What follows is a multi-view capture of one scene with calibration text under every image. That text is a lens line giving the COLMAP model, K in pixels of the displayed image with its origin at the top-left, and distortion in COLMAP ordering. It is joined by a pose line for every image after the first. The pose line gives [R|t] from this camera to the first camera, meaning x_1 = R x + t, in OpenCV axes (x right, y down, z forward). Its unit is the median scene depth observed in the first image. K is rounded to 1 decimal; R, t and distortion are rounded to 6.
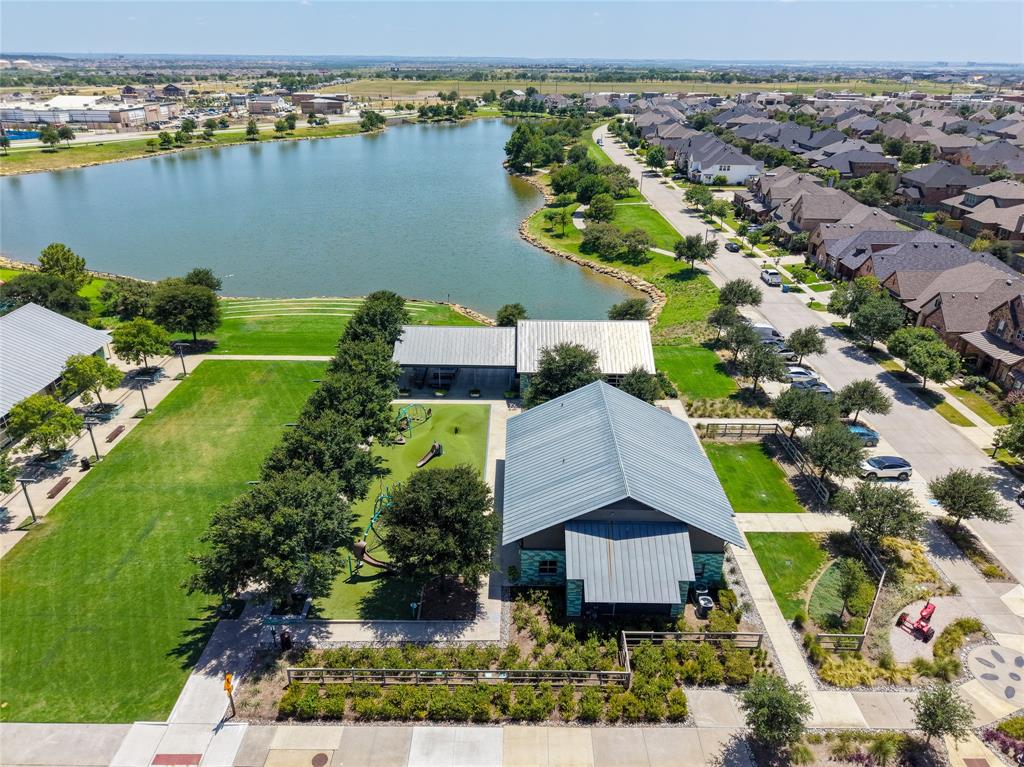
lens RADIAL K [[684.9, 0, 512.0], [0, 684.9, 383.5], [0, 0, 1]] dist [0.013709, -0.006353]
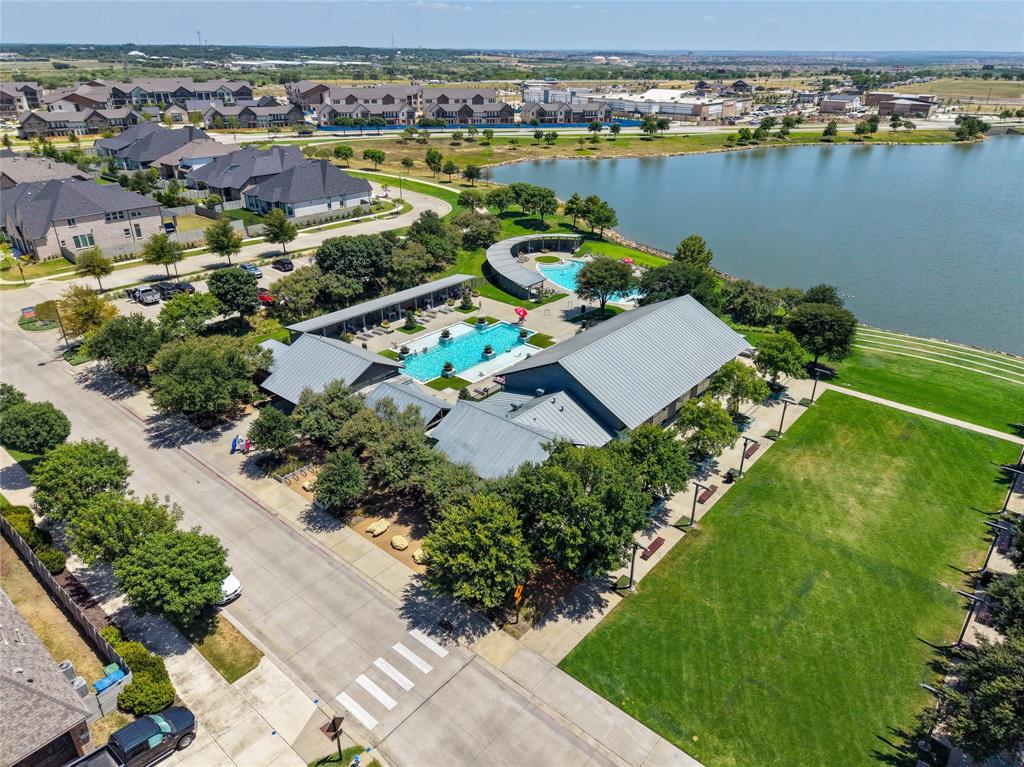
lens RADIAL K [[684.9, 0, 512.0], [0, 684.9, 383.5], [0, 0, 1]] dist [0.013709, -0.006353]
pose [[0.764786, 0.281085, -0.579736, -0.056275], [-0.278373, 0.955651, 0.096119, -0.002954], [0.581043, 0.087873, 0.809115, 0.003626]]
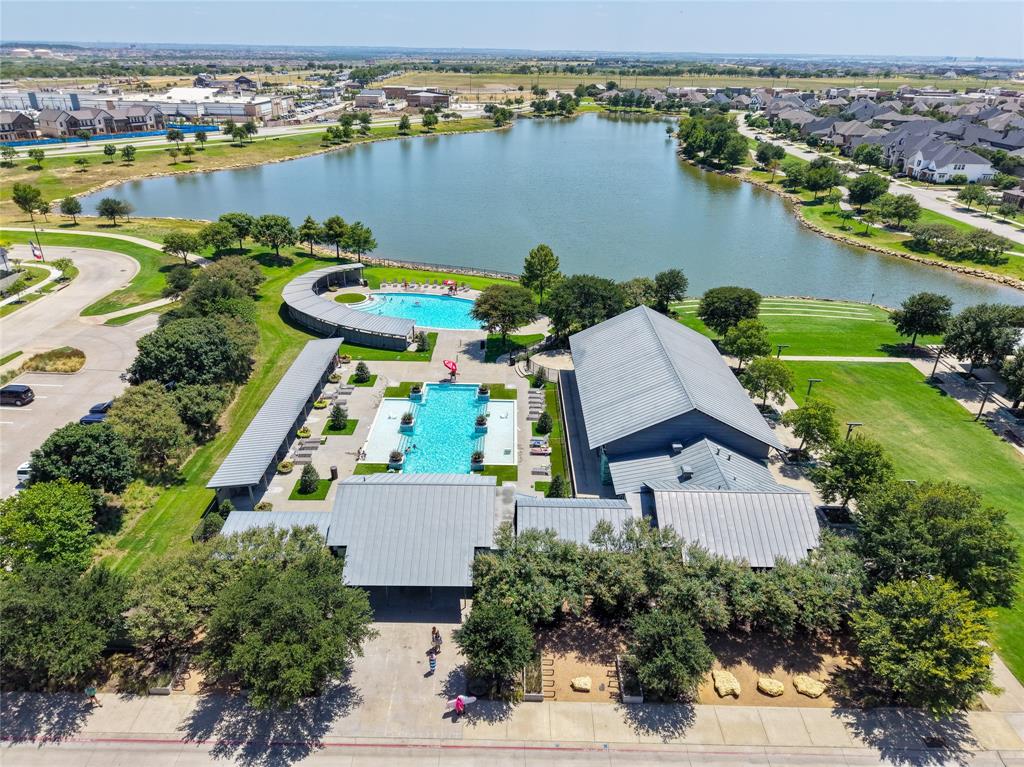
lens RADIAL K [[684.9, 0, 512.0], [0, 684.9, 383.5], [0, 0, 1]] dist [0.013709, -0.006353]
pose [[0.999979, 0.006373, 0.000978, -0.190630], [-0.006382, 0.999934, 0.009539, -0.001572], [-0.000917, -0.009545, 0.999954, -0.004373]]
